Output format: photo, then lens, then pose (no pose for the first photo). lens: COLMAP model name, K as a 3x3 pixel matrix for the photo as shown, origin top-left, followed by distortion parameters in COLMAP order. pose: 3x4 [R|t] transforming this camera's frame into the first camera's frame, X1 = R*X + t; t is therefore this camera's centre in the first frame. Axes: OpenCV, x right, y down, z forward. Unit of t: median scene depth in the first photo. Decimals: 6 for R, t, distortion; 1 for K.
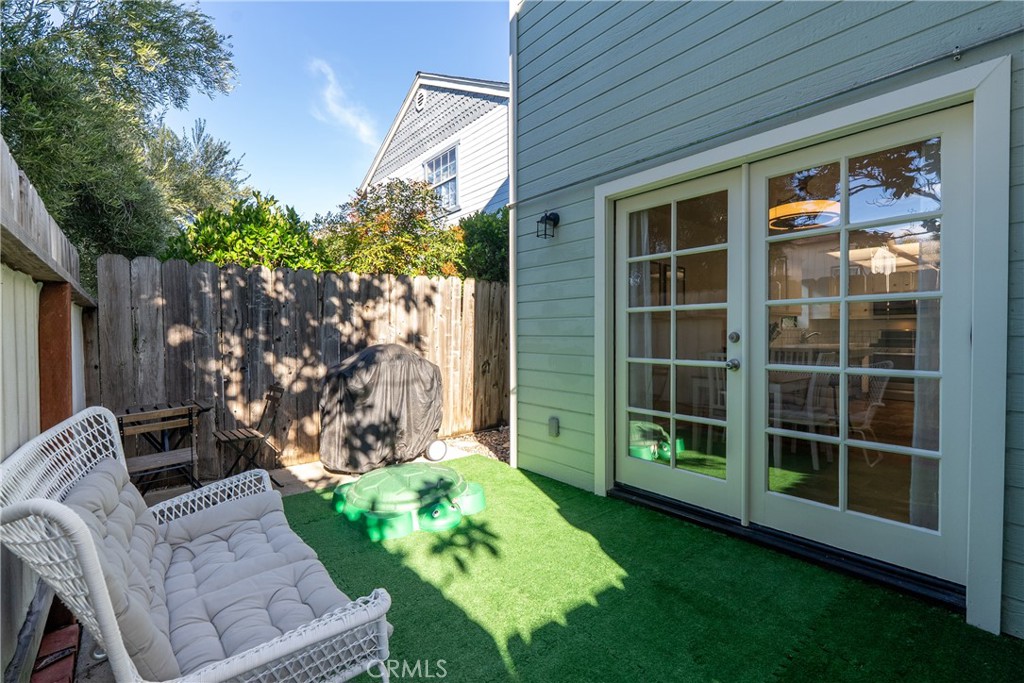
lens RADIAL K [[460.8, 0, 512.0], [0, 460.8, 341.5], [0, 0, 1]] dist [-0.001419, -0.000179]
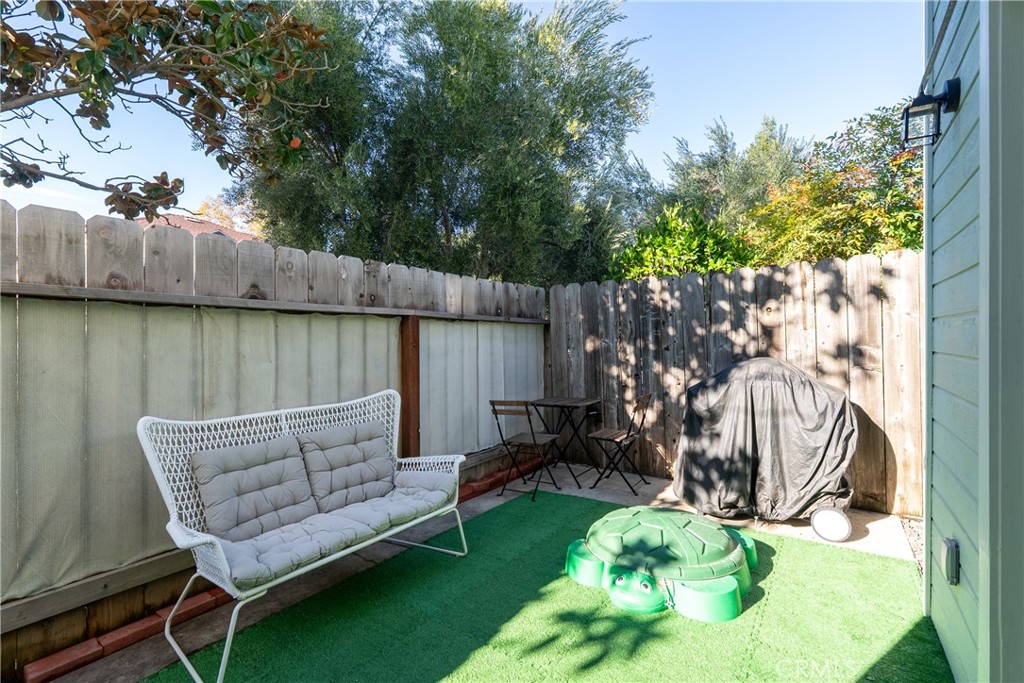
lens RADIAL K [[463.2, 0, 518.2], [0, 463.2, 343.1], [0, 0, 1]] dist [-0.000729, -0.000207]
pose [[0.268383, 0.011442, -0.963244, 0.376045], [-0.013609, 0.999875, 0.008085, -0.021459], [0.963216, 0.010939, 0.268505, 0.441079]]
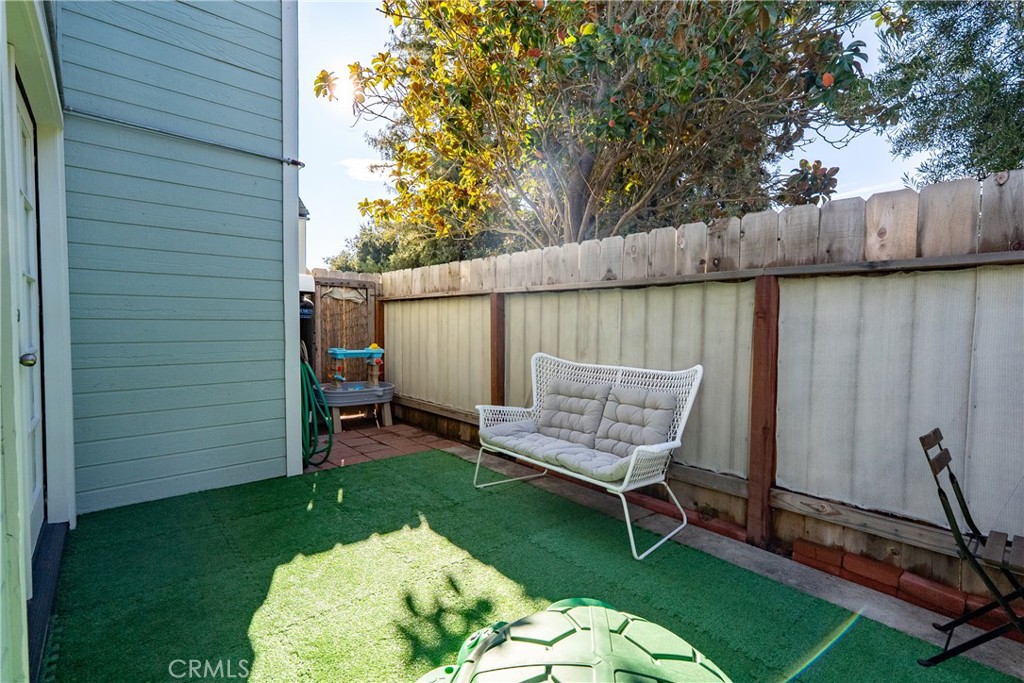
lens RADIAL K [[463.2, 0, 518.2], [0, 463.2, 343.1], [0, 0, 1]] dist [-0.000729, -0.000207]
pose [[-0.999317, 0.000456, -0.036953, -0.119776], [-0.001795, 0.998145, 0.060847, -0.008924], [0.036912, 0.060872, -0.997463, 1.091211]]
